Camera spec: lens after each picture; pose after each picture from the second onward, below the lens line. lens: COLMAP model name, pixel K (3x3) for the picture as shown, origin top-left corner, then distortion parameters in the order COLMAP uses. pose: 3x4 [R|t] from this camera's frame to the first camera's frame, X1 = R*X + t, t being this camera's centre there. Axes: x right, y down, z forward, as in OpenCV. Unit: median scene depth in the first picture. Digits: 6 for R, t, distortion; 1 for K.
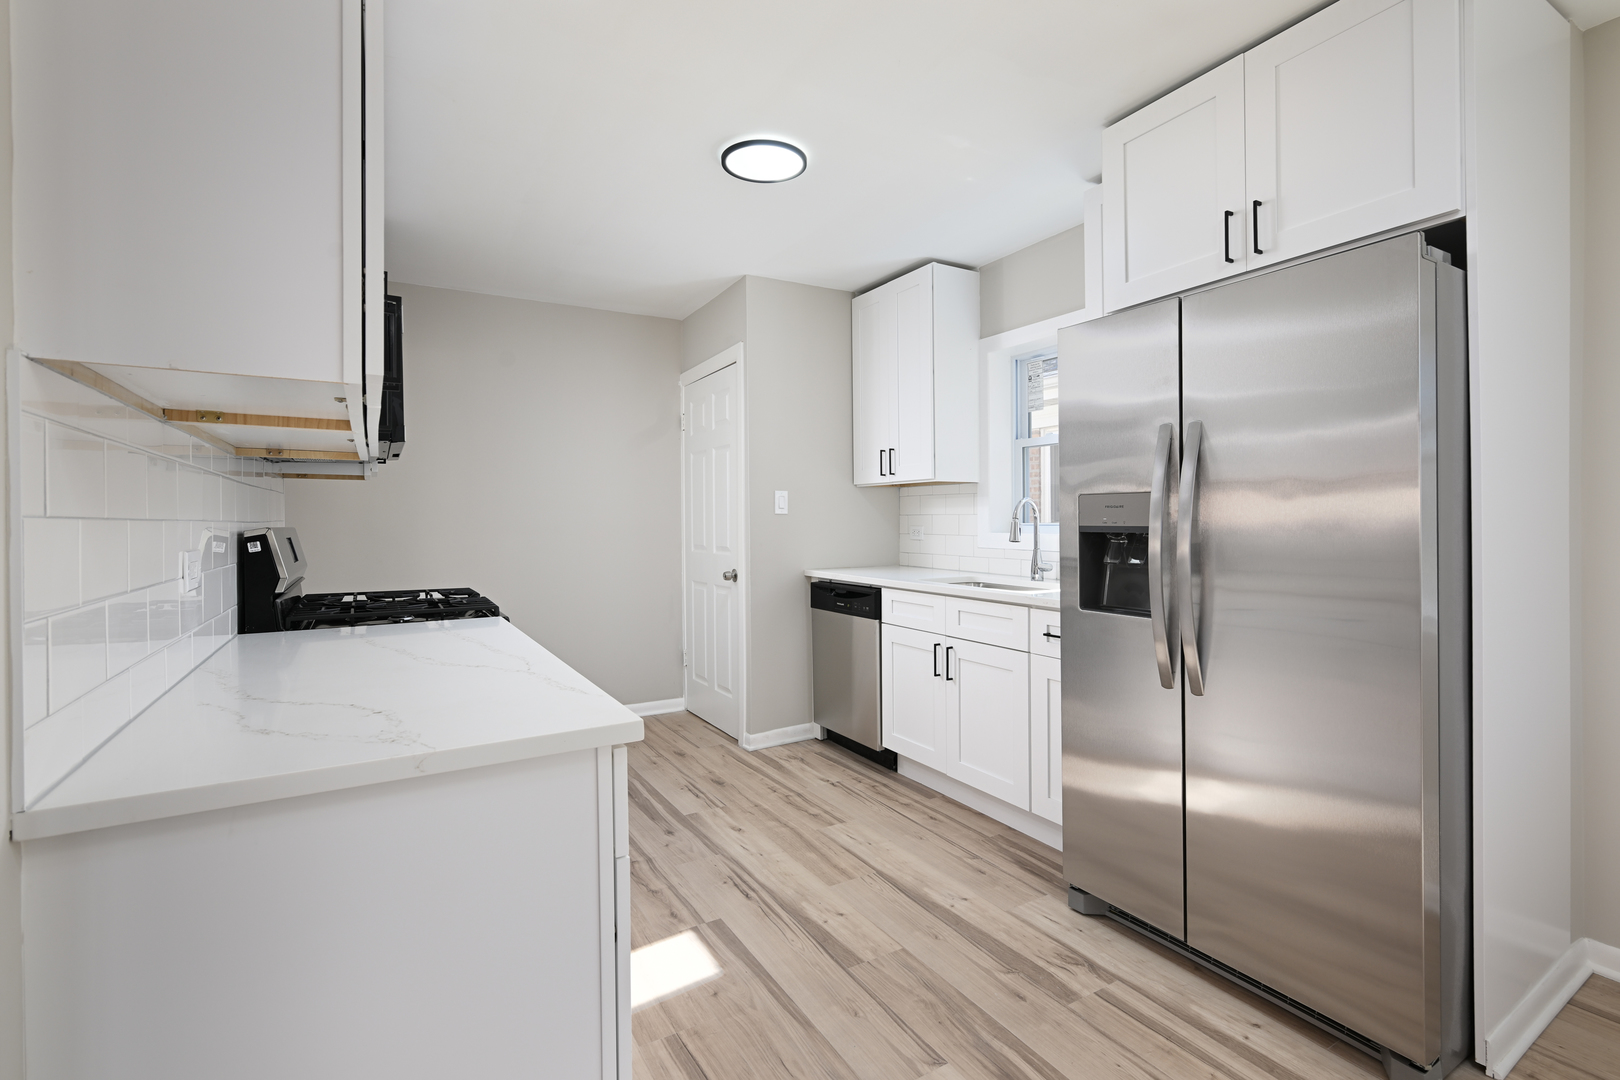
lens RADIAL K [[720.4, 0, 834.0], [0, 720.4, 505.2], [0, 0, 1]] dist [-0.000918, 0.000304]
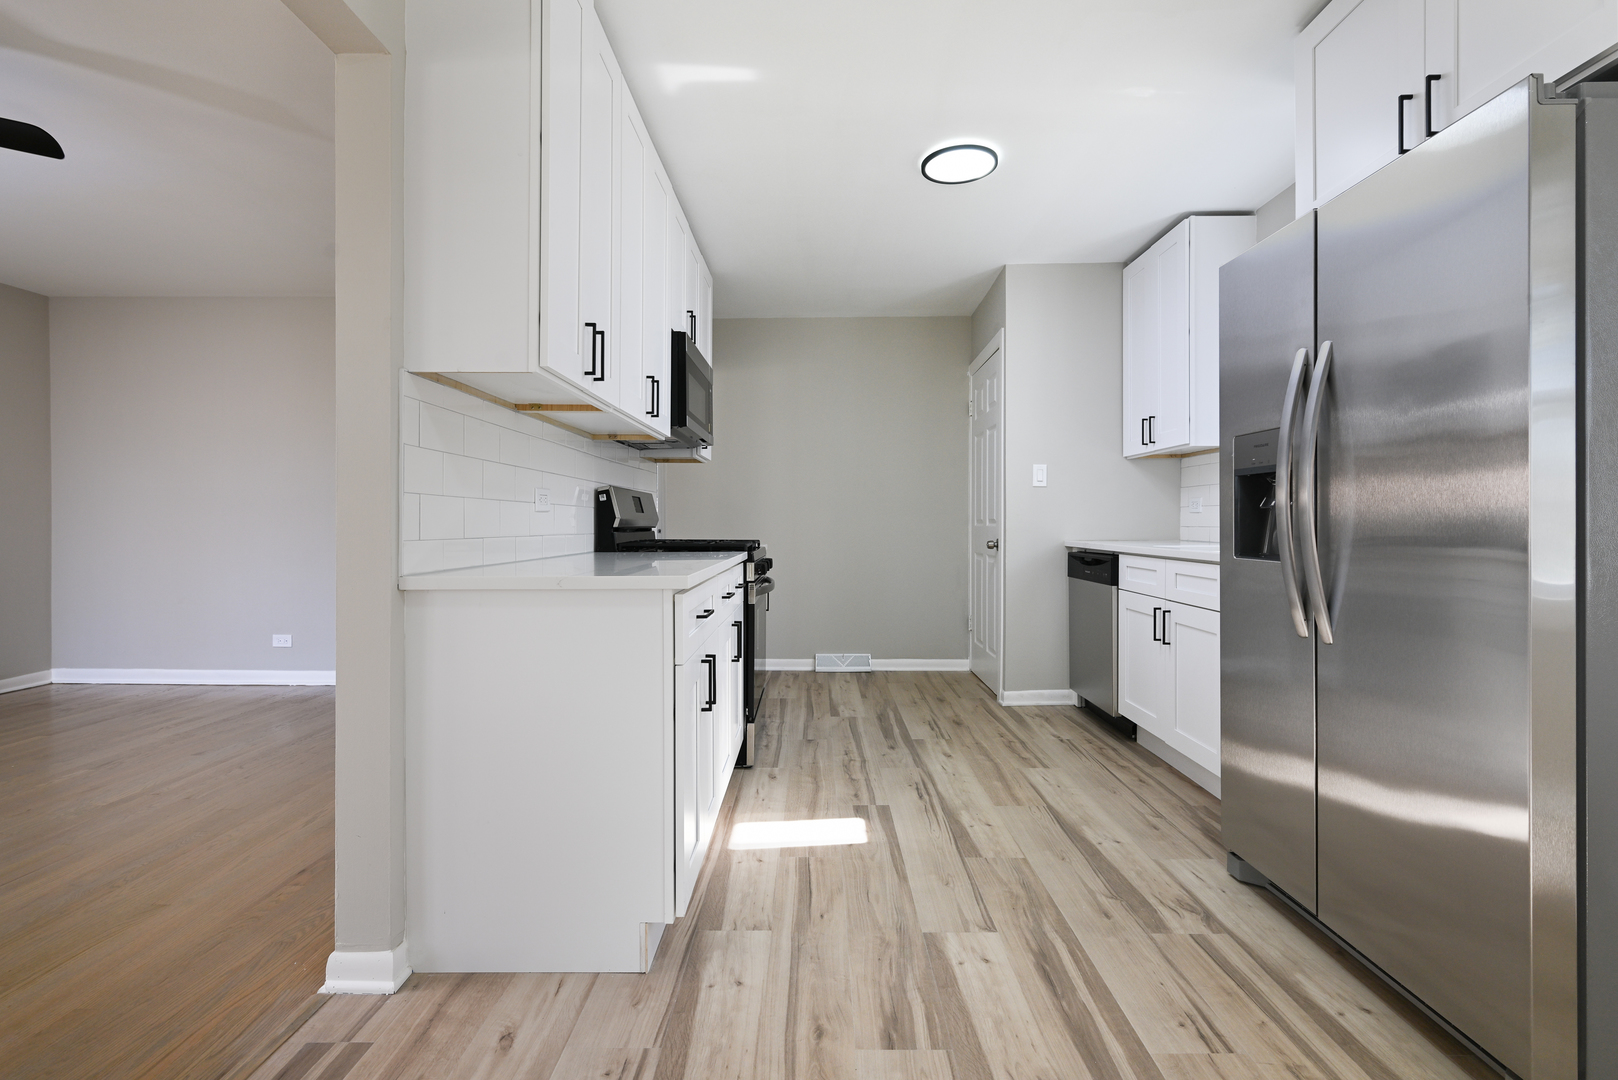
lens RADIAL K [[719.5, 0, 851.3], [0, 719.5, 501.1], [0, 0, 1]] dist [-0.000918, 0.000304]
pose [[0.863852, -0.015096, -0.503520, 0.361043], [0.010274, 0.999871, -0.012351, 0.072677], [0.503641, 0.005496, 0.863895, -0.064444]]
